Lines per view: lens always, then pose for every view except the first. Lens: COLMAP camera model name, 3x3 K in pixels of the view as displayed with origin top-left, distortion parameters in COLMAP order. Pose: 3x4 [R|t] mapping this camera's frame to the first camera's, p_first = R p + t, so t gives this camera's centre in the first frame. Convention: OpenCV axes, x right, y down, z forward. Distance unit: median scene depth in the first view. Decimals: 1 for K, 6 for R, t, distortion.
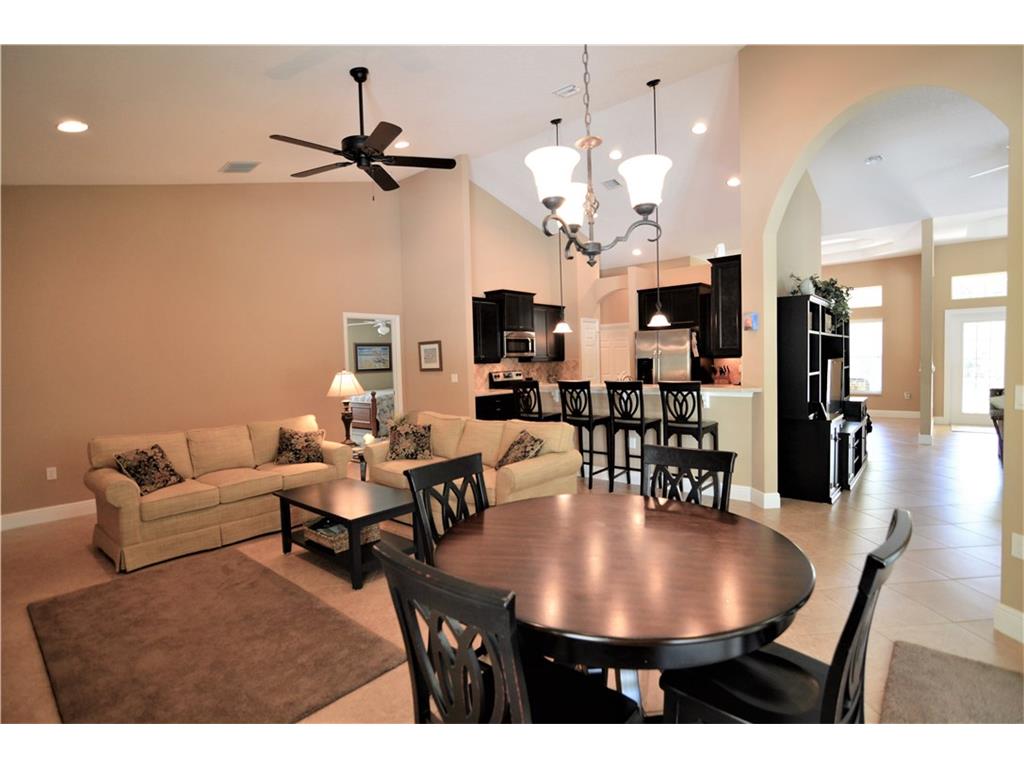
lens RADIAL K [[506.8, 0, 514.3], [0, 506.8, 384.2], [0, 0, 1]] dist [-0.021529, 0.002287]
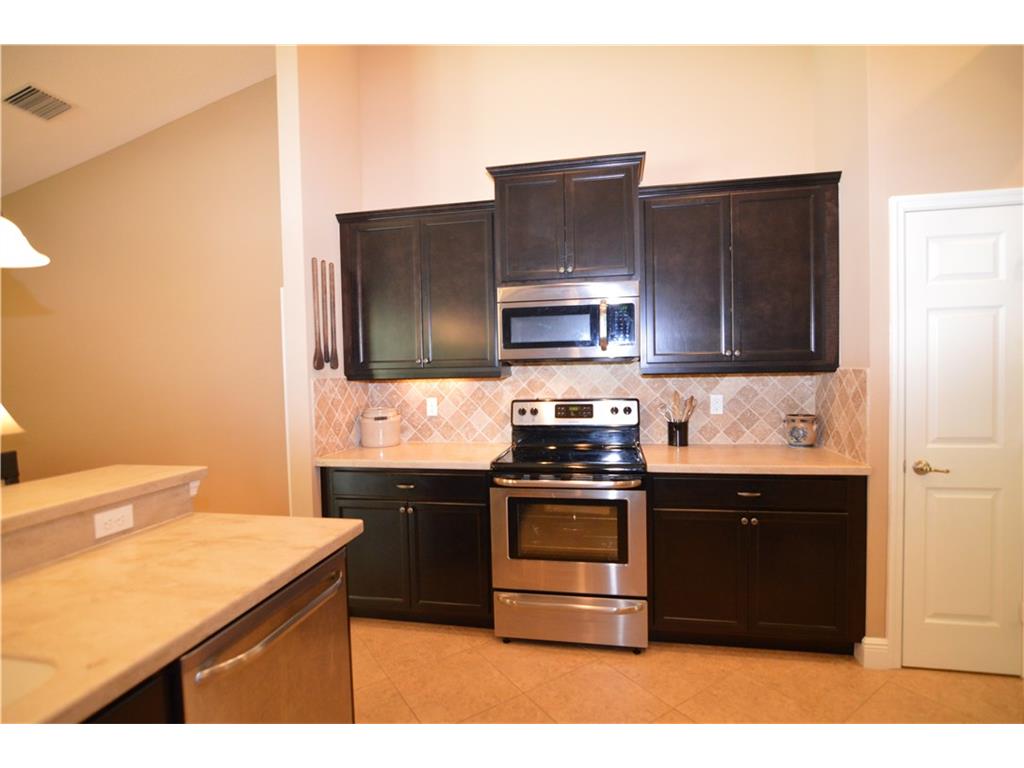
lens RADIAL K [[506.8, 0, 514.3], [0, 506.8, 384.2], [0, 0, 1]] dist [-0.021529, 0.002287]
pose [[0.499986, 0.045172, -0.864854, 0.278339], [-0.035409, 0.998870, 0.031701, -0.046704], [0.865309, 0.014774, 0.501021, 0.794023]]
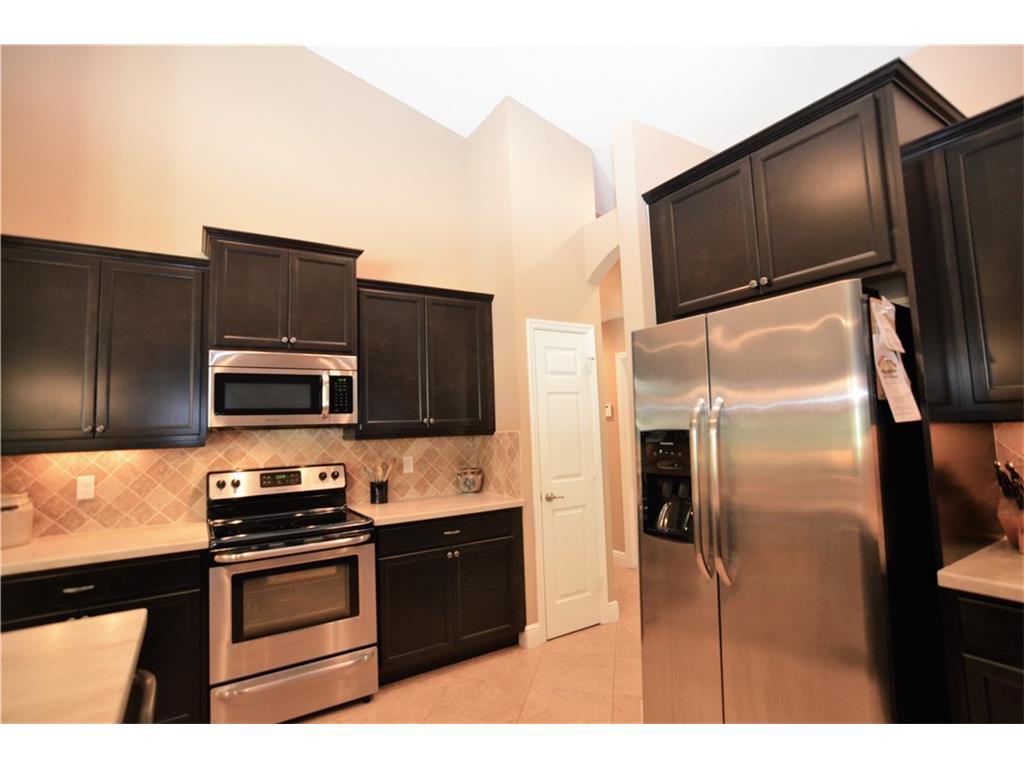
lens RADIAL K [[506.8, 0, 514.3], [0, 506.8, 384.2], [0, 0, 1]] dist [-0.021529, 0.002287]
pose [[0.958246, -0.032965, -0.284038, 0.249835], [-0.003279, 0.992000, -0.126192, -0.039781], [0.285925, 0.121854, 0.950473, 0.711520]]
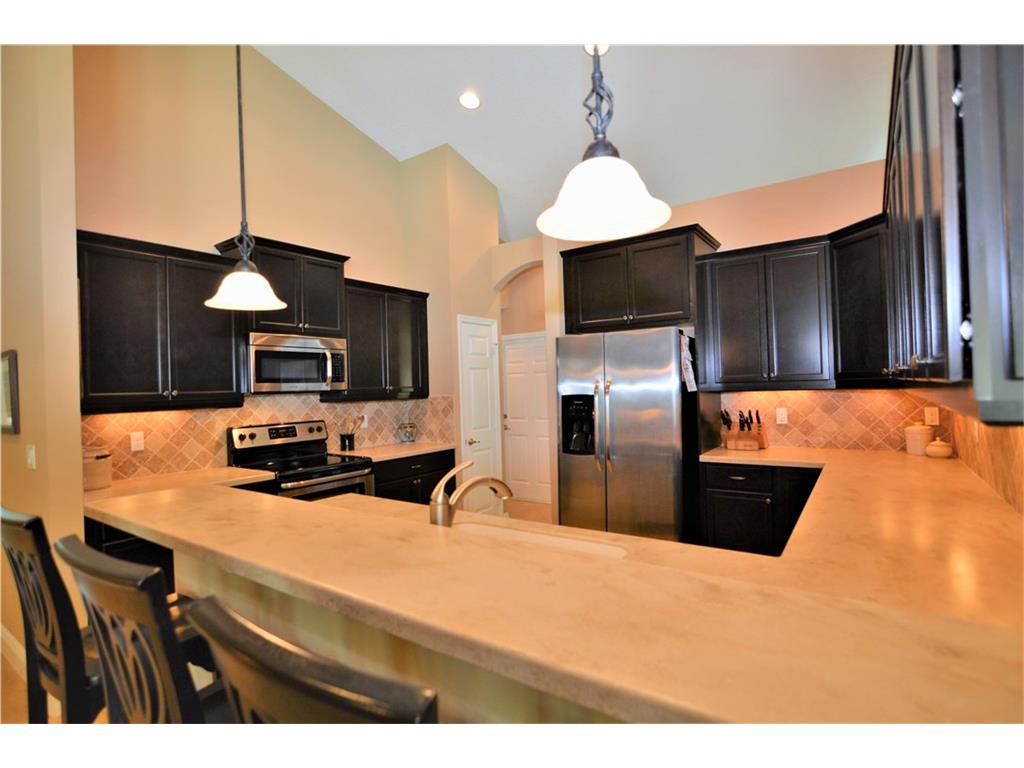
lens RADIAL K [[506.8, 0, 514.3], [0, 506.8, 384.2], [0, 0, 1]] dist [-0.021529, 0.002287]
pose [[0.994857, -0.002311, 0.101267, 0.150005], [0.008280, 0.998250, -0.058557, -0.032885], [-0.100954, 0.059095, 0.993134, 0.533583]]
